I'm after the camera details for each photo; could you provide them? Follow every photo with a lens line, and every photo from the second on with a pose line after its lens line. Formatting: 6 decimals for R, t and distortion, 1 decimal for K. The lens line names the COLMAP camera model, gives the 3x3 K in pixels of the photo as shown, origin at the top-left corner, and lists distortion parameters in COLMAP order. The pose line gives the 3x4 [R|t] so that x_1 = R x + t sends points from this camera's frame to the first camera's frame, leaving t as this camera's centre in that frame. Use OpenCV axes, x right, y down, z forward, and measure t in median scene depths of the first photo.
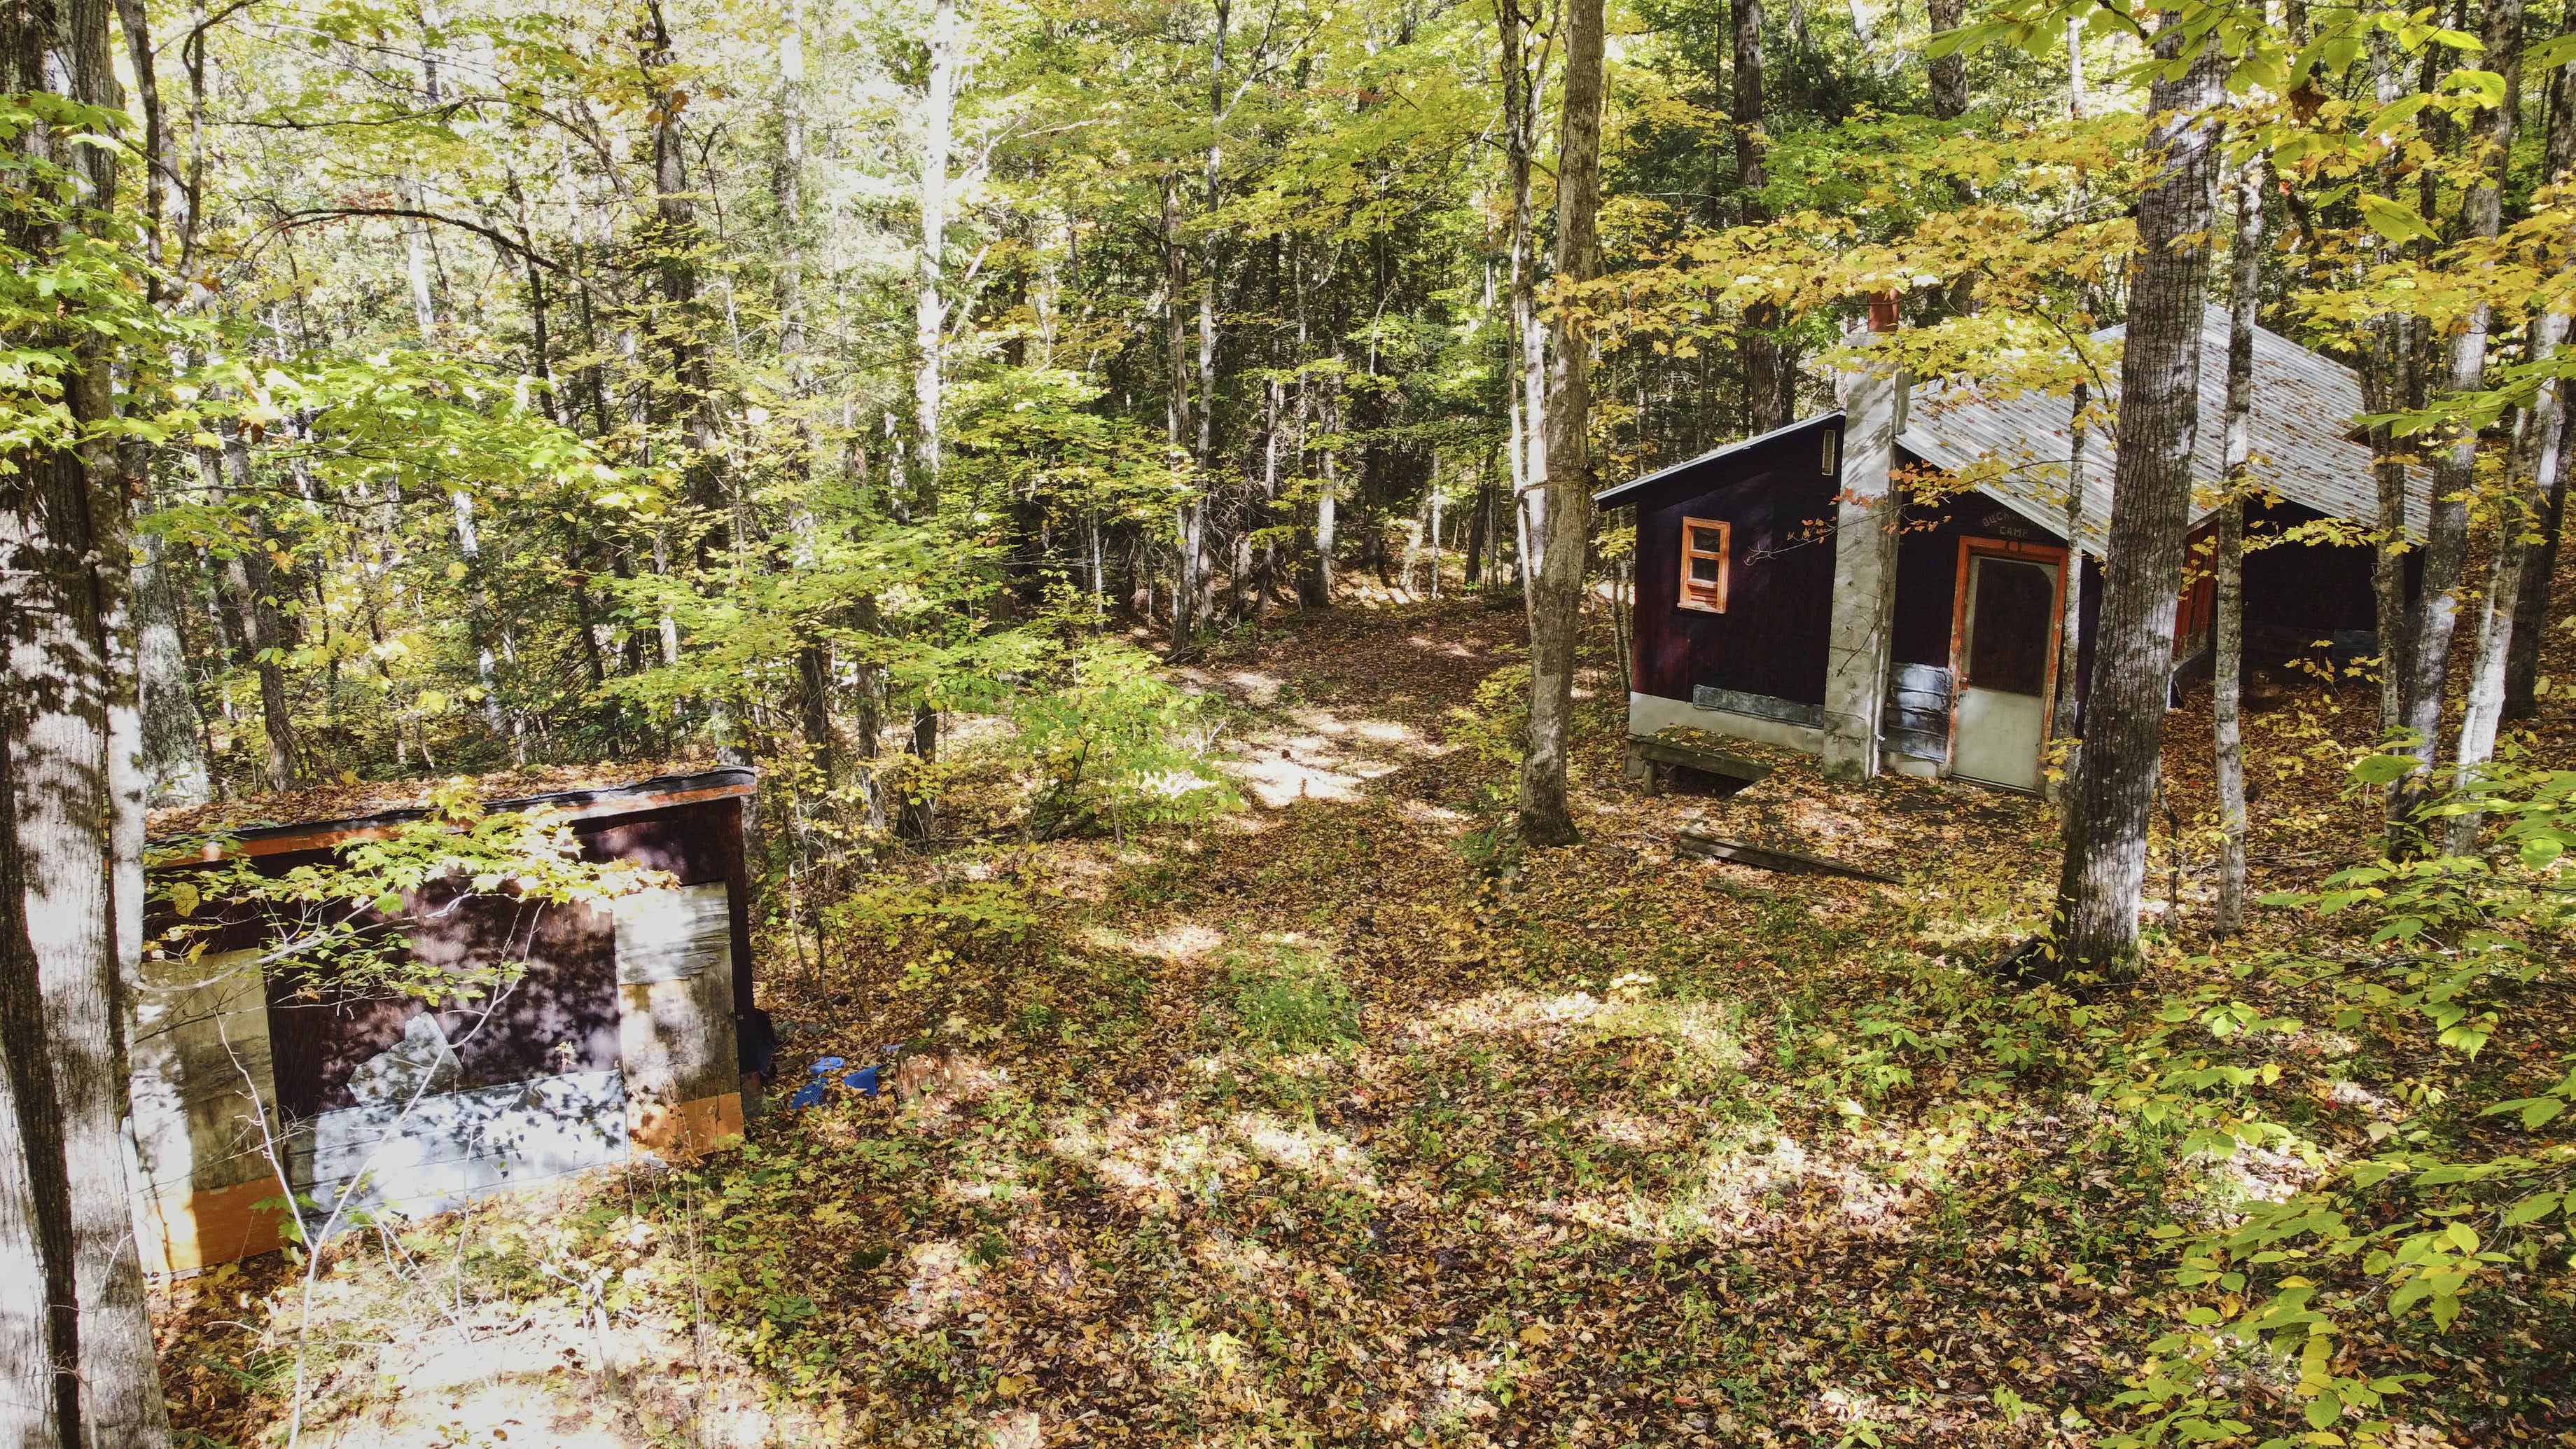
lens RADIAL K [[1909.9, 0, 1290.0], [0, 1909.9, 726.3], [0, 0, 1]] dist [-0.005233, -0.001040]
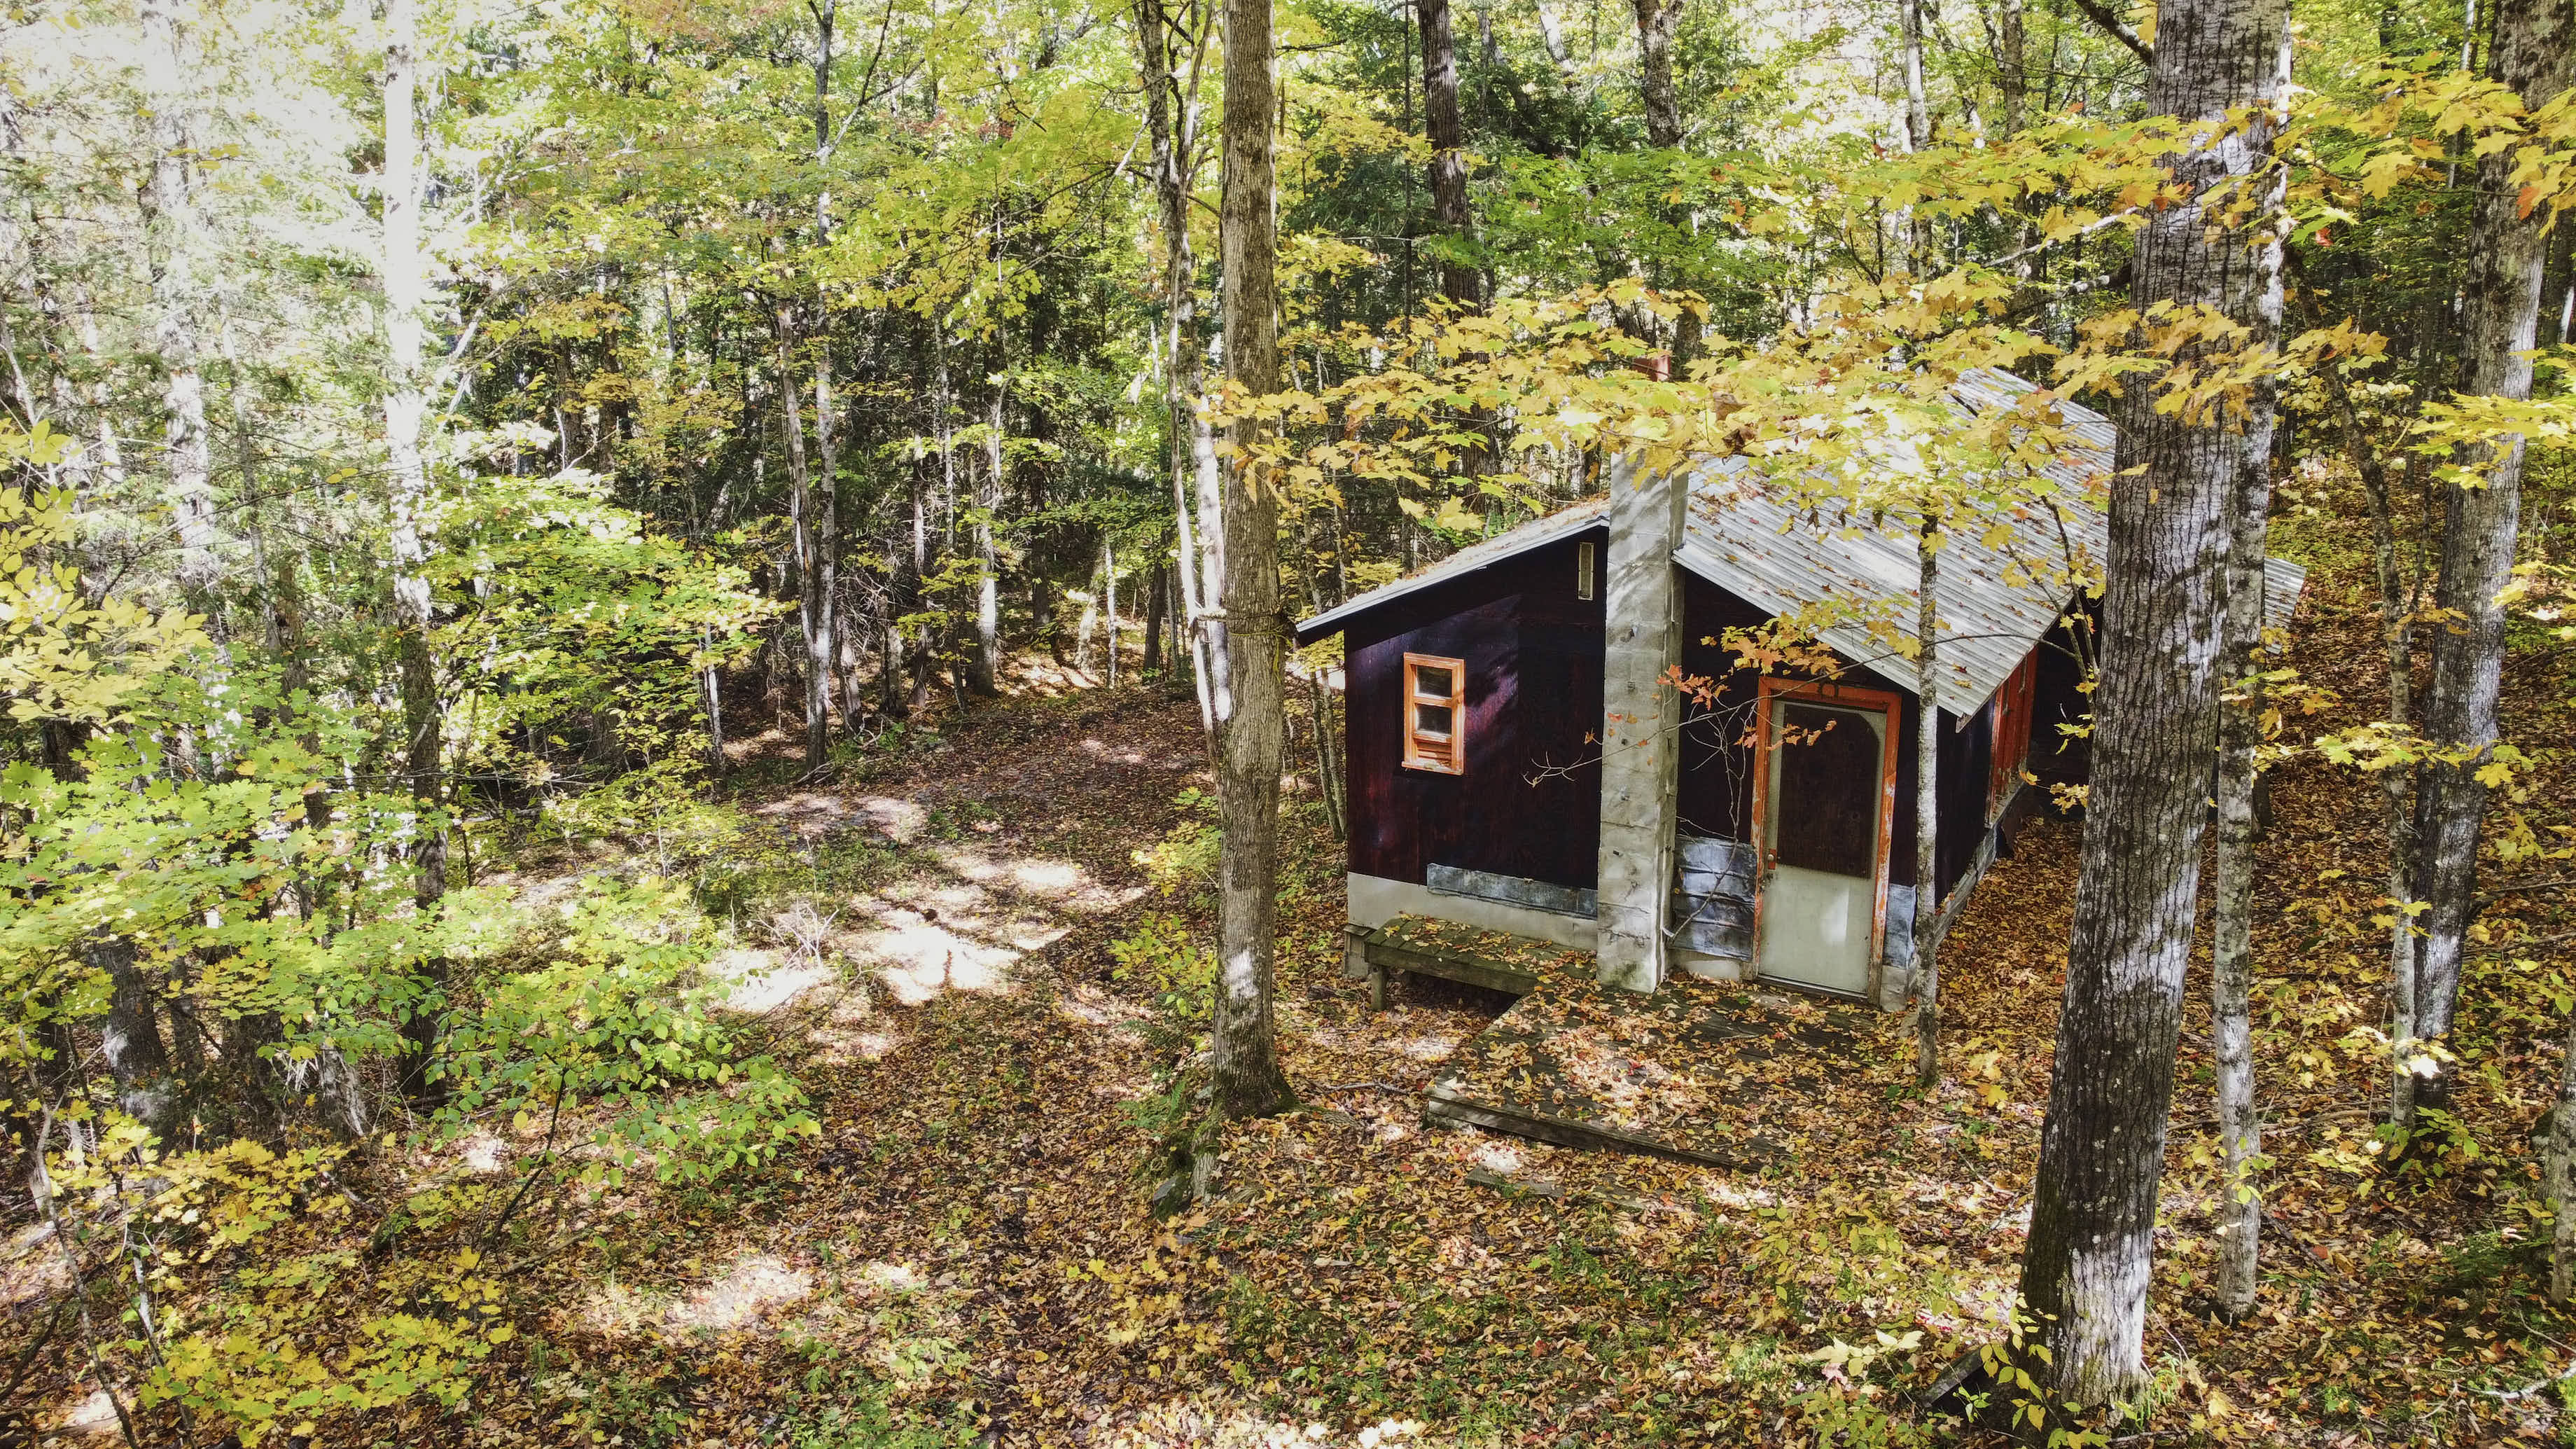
lens RADIAL K [[1909.9, 0, 1290.0], [0, 1909.9, 723.5], [0, 0, 1]] dist [-0.005233, -0.001040]
pose [[0.986127, -0.047031, 0.159191, 0.032526], [0.050190, 0.998613, -0.015880, -0.065832], [-0.158223, 0.023650, 0.987120, 0.222723]]
